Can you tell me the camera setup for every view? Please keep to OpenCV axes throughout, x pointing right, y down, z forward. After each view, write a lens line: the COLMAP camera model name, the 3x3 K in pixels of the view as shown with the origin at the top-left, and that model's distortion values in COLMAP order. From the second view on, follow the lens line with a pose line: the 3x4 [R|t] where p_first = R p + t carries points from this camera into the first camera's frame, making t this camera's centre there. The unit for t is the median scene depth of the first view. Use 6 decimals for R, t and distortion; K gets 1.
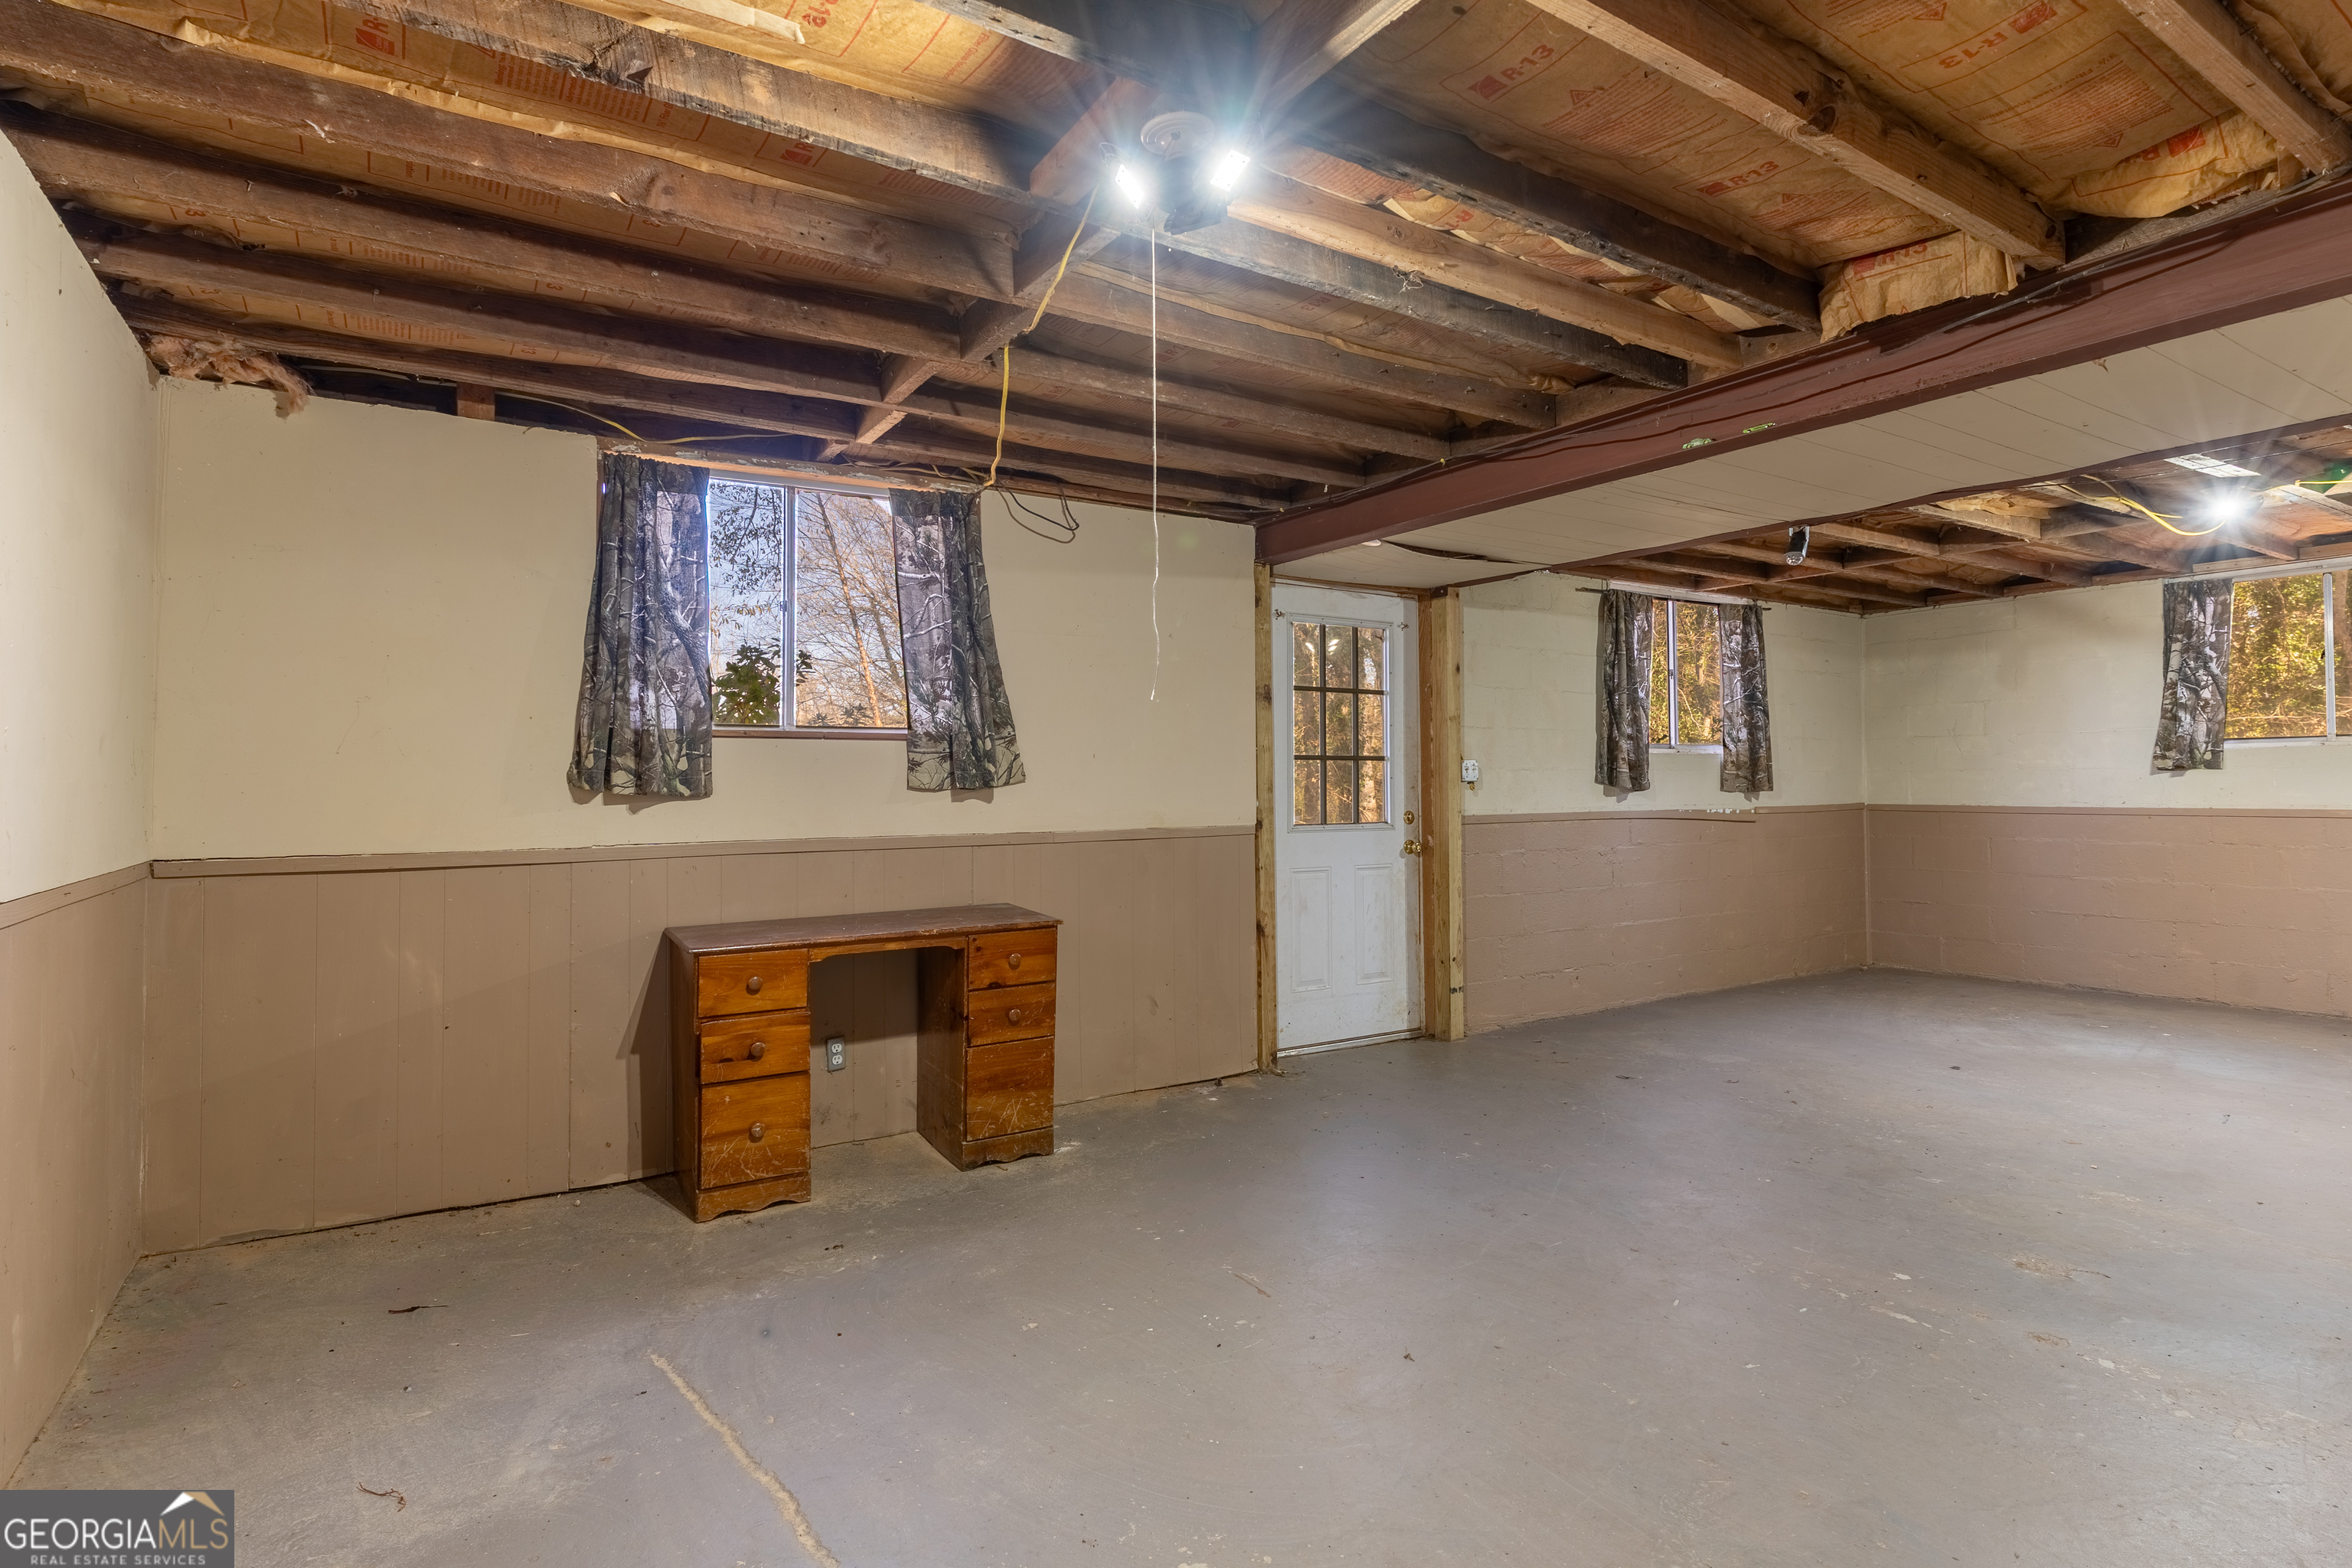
lens RADIAL K [[1150.0, 0, 1166.0], [0, 1150.0, 808.9], [0, 0, 1]] dist [-0.000206, 0.000307]
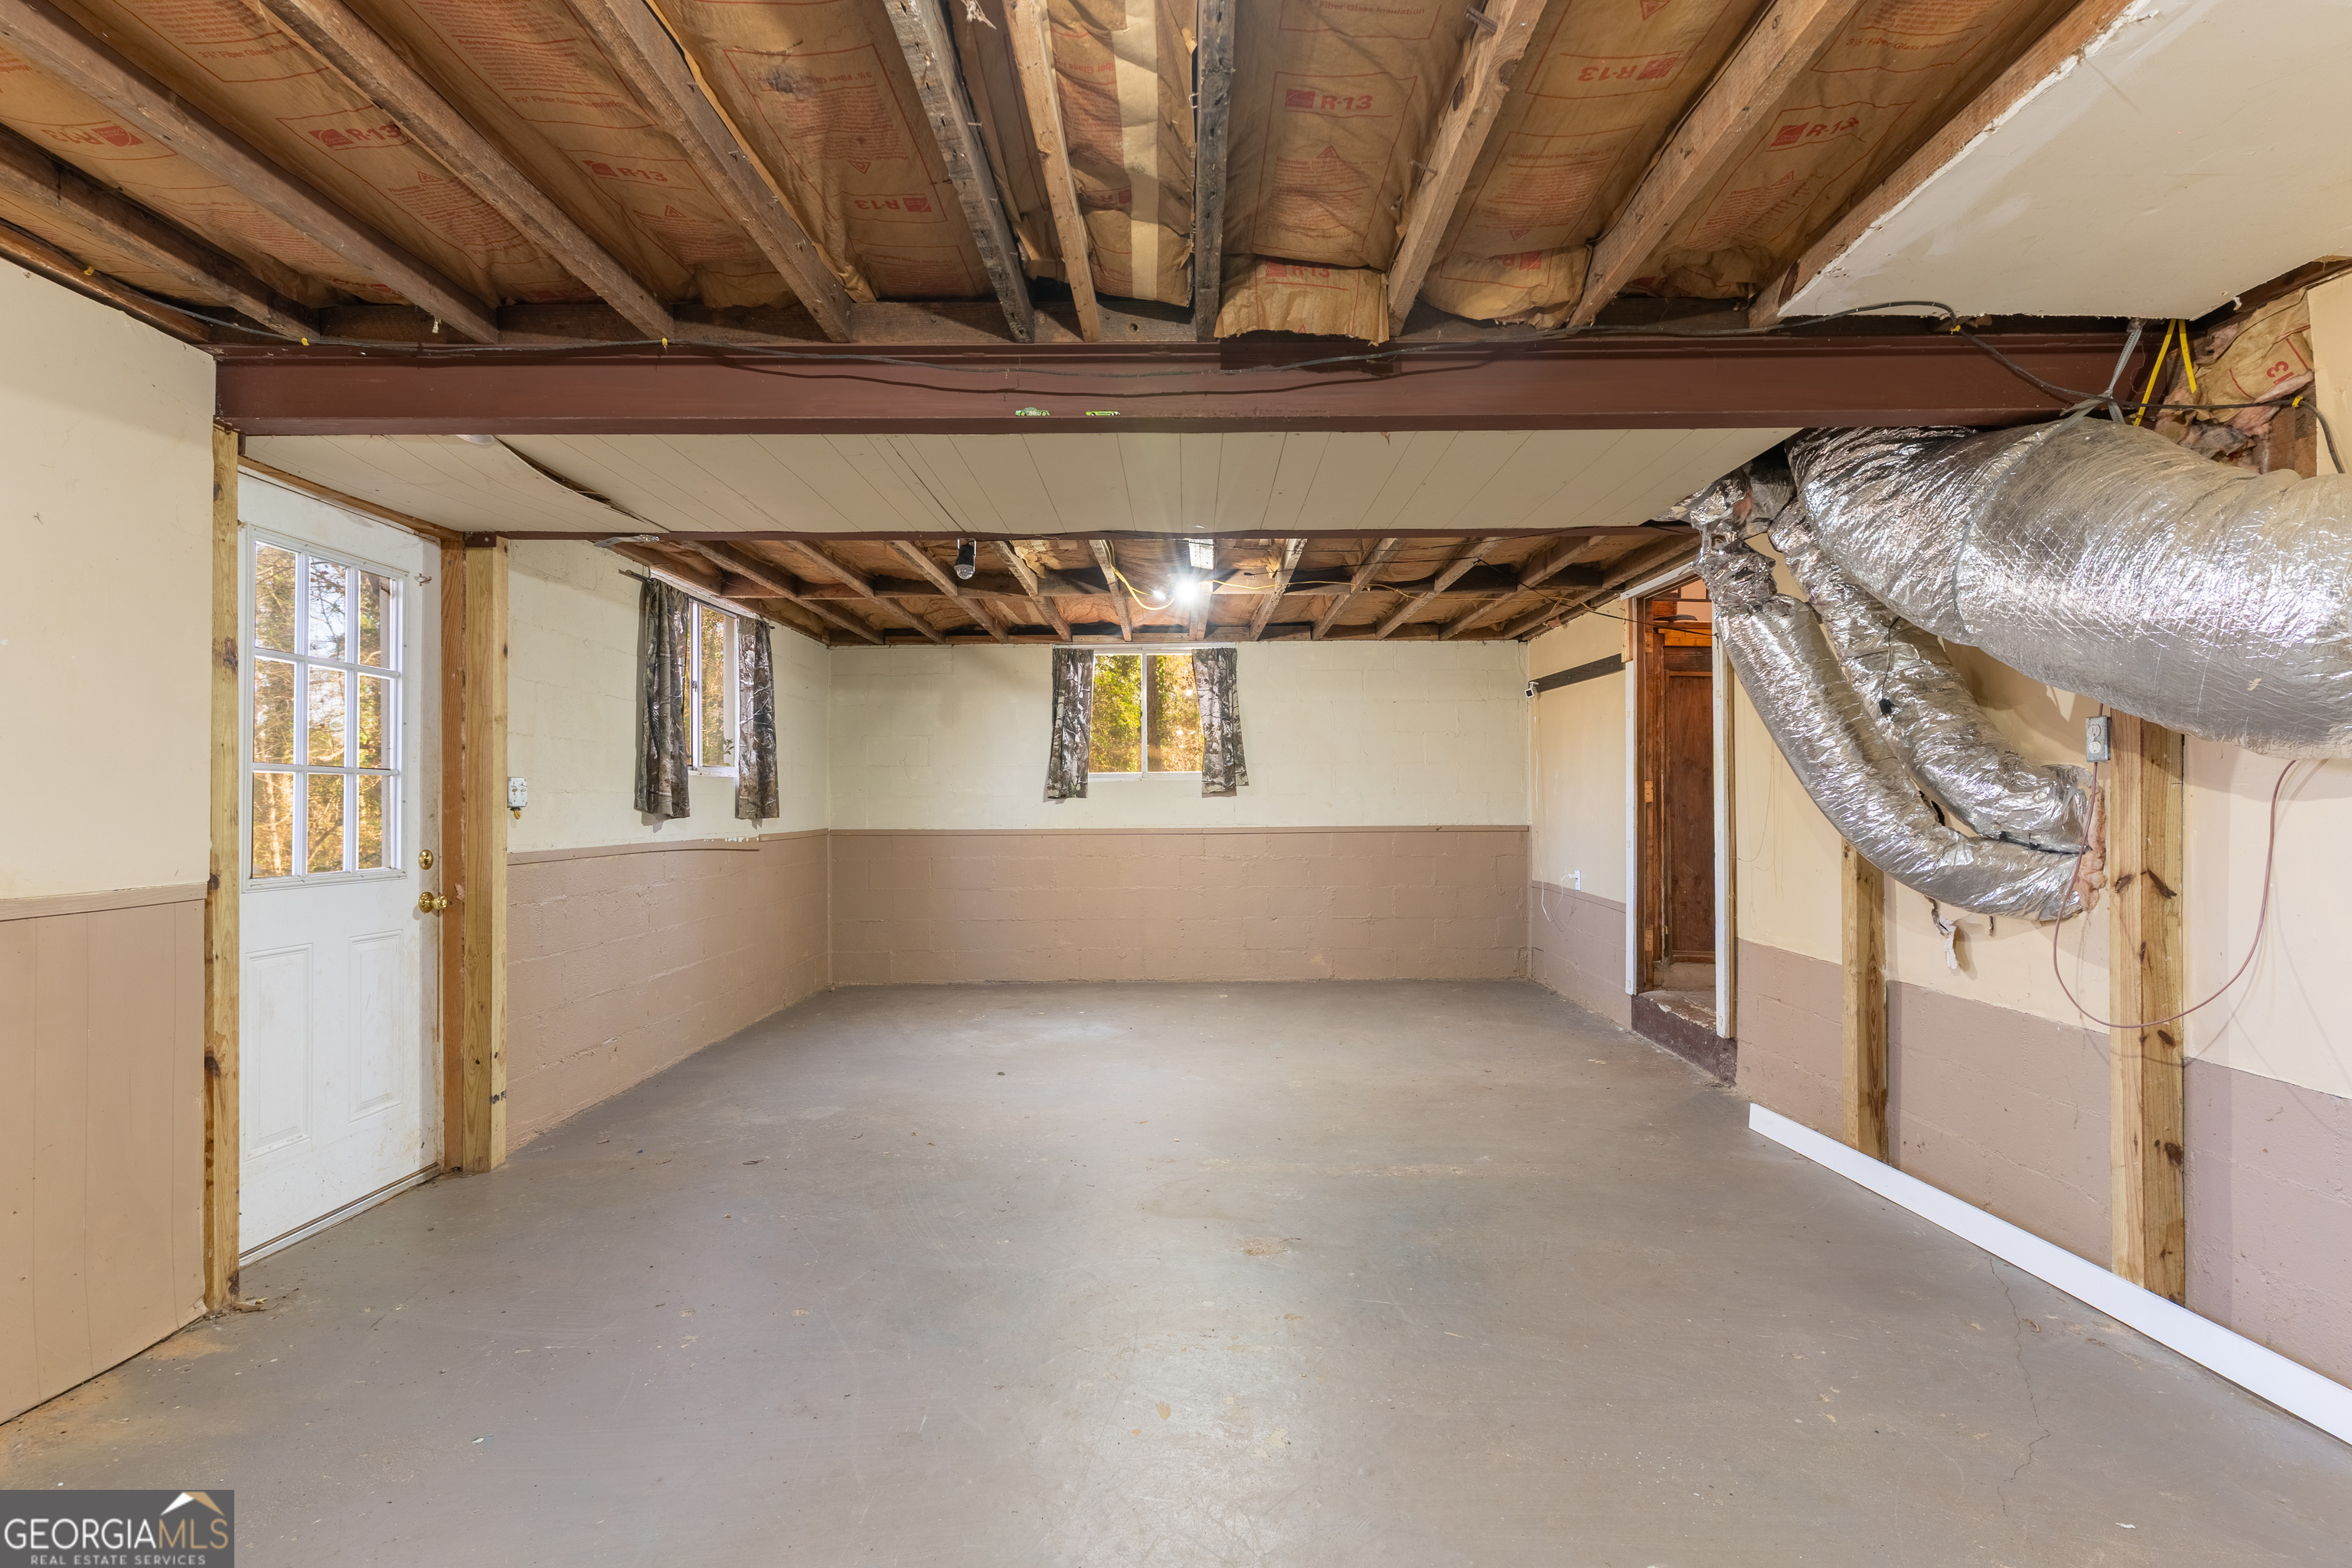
lens RADIAL K [[1150.0, 0, 1166.0], [0, 1150.0, 808.9], [0, 0, 1]] dist [-0.000206, 0.000307]
pose [[0.558892, -0.000671, 0.829240, -0.110257], [0.020108, 0.999717, -0.012743, -0.004981], [-0.828996, 0.023797, 0.558747, 0.249391]]
